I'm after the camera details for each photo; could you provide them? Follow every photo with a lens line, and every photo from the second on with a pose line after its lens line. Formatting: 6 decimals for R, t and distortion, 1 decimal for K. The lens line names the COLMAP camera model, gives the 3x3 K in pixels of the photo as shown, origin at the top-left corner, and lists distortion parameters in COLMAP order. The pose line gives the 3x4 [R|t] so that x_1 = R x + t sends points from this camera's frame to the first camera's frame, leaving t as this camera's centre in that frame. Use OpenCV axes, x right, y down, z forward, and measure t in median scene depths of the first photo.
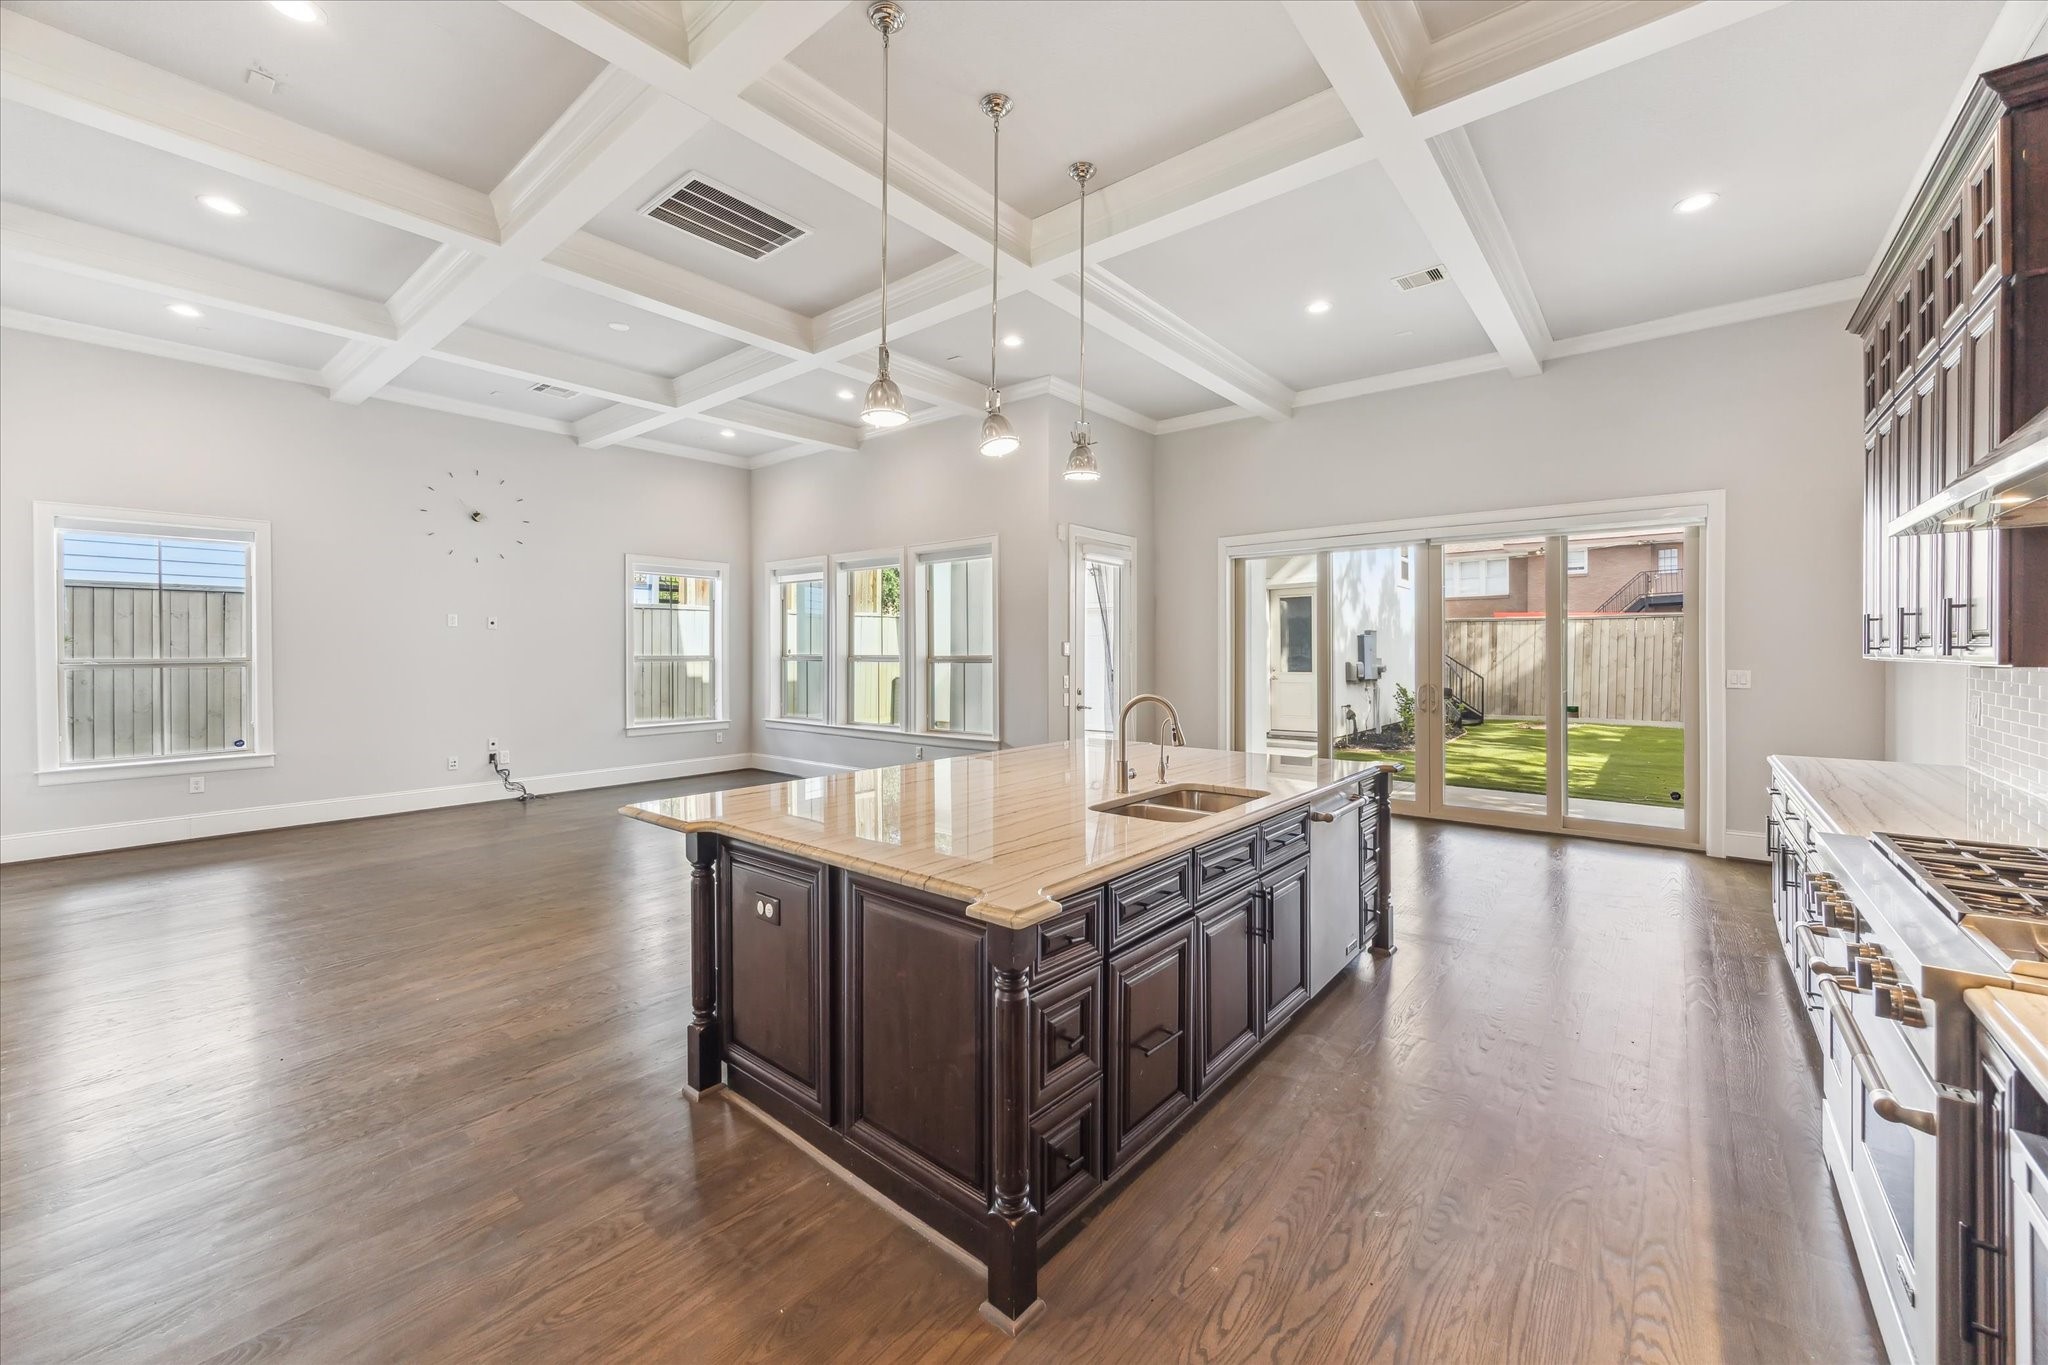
lens RADIAL K [[791.4, 0, 1001.5], [0, 791.4, 714.9], [0, 0, 1]] dist [0.000711, 0.000366]
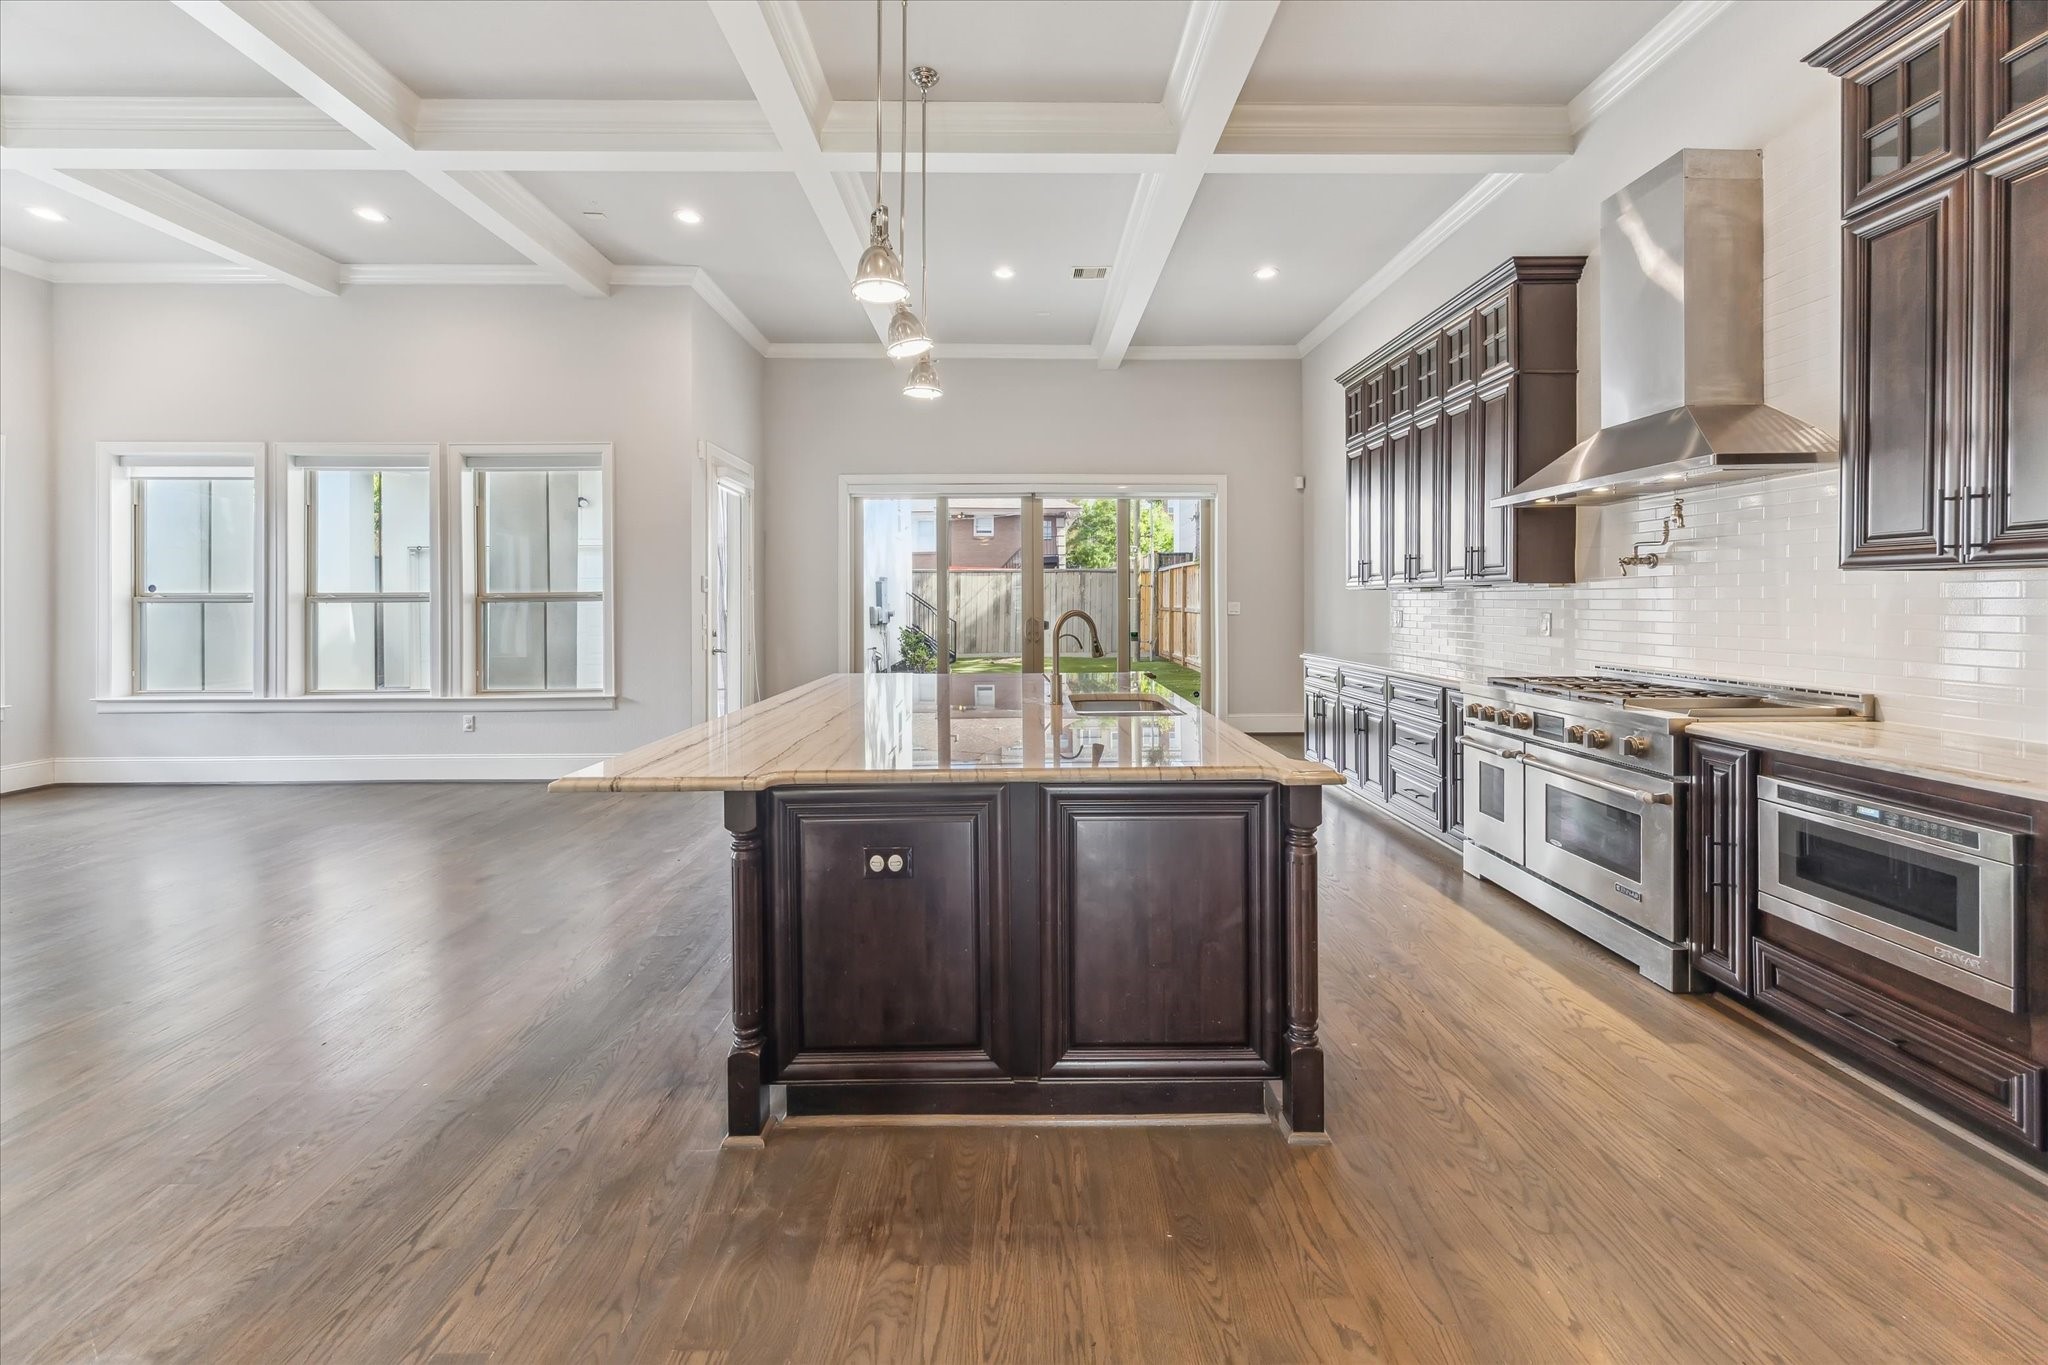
lens RADIAL K [[815.9, 0, 1021.1], [0, 815.9, 670.4], [0, 0, 1]] dist [-0.000750, -0.000249]
pose [[0.758305, -0.054543, 0.649614, -0.312935], [0.053817, 0.998330, 0.021000, 0.015210], [-0.649674, 0.019036, 0.759974, 0.112624]]
